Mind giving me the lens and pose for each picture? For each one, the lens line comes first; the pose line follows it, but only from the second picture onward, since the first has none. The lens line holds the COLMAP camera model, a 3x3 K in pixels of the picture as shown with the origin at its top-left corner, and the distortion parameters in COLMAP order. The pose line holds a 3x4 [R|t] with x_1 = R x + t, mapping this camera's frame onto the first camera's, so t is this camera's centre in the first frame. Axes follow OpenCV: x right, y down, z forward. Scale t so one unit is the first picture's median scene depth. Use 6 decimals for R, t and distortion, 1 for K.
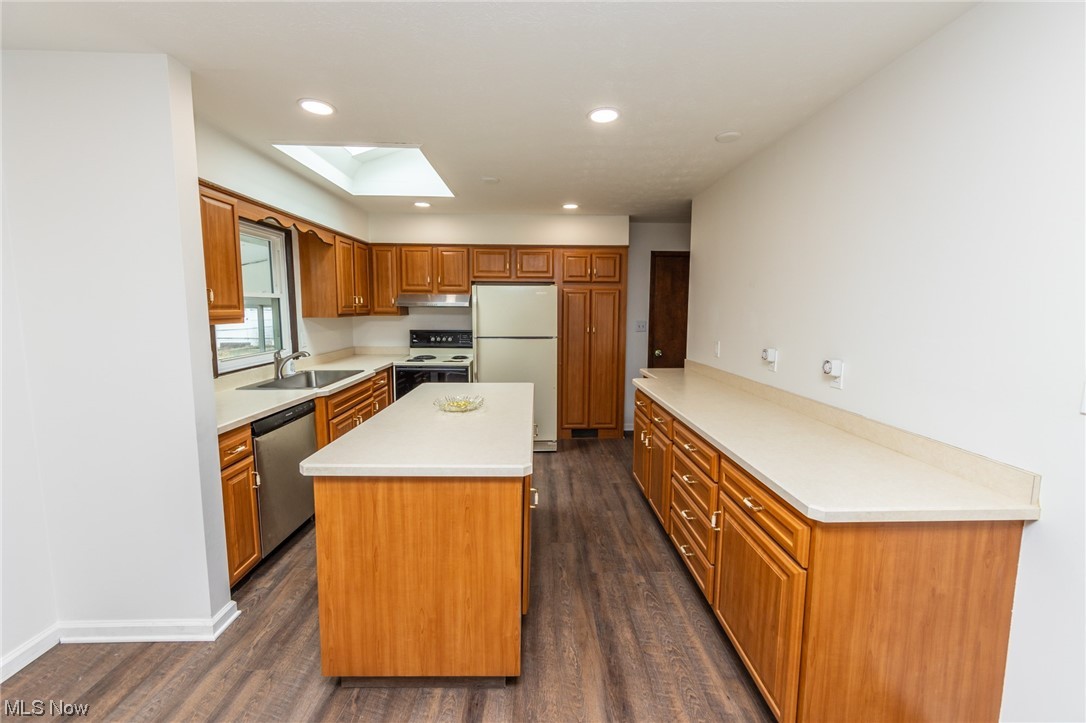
lens RADIAL K [[424.2, 0, 546.3], [0, 424.2, 349.9], [0, 0, 1]] dist [-0.002700, -0.000369]
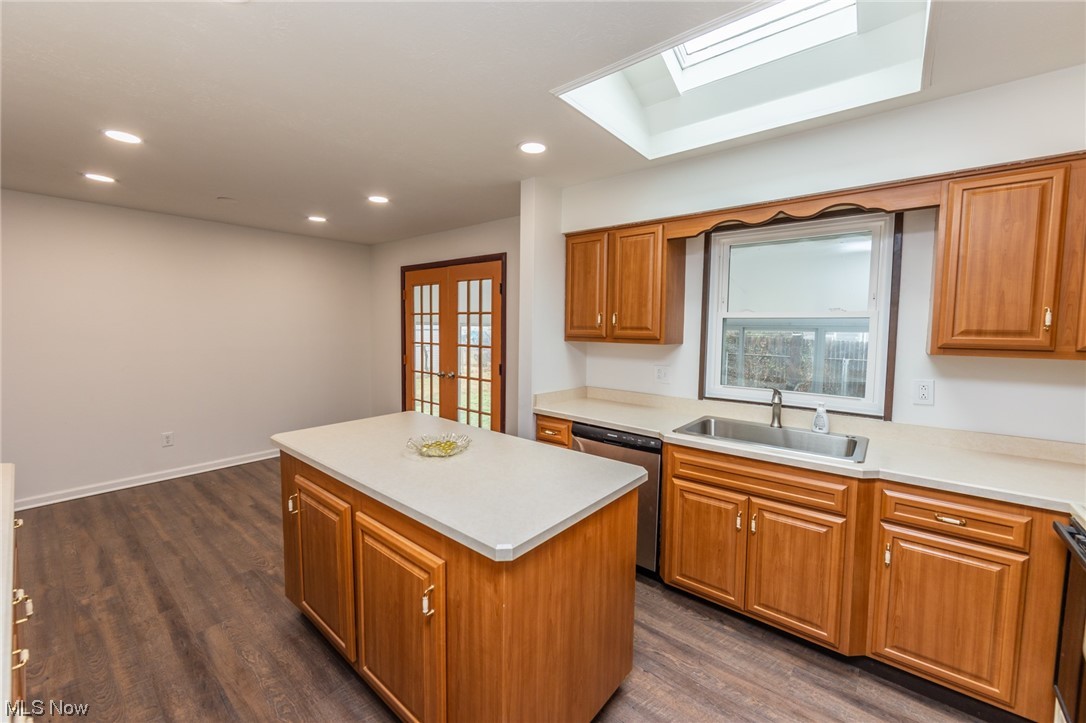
lens RADIAL K [[424.2, 0, 543.2], [0, 424.2, 356.1], [0, 0, 1]] dist [-0.002700, -0.000369]
pose [[-0.652867, 0.041073, -0.756358, 0.192680], [-0.090804, 0.987084, 0.131983, -0.116801], [0.752010, 0.154848, -0.640705, 1.164977]]
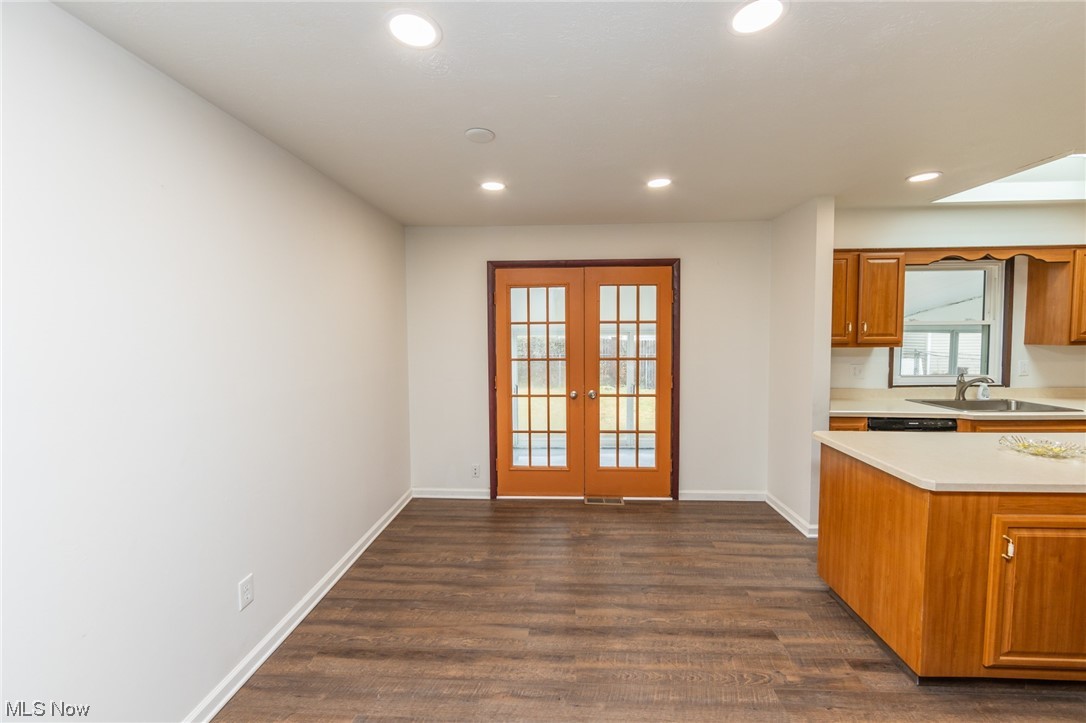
lens RADIAL K [[424.2, 0, 546.1], [0, 424.2, 352.8], [0, 0, 1]] dist [-0.002700, -0.000369]
pose [[-0.075634, 0.048264, -0.995967, 0.519508], [-0.090704, 0.994354, 0.055074, -0.015576], [0.993002, 0.094504, -0.070829, 0.021240]]
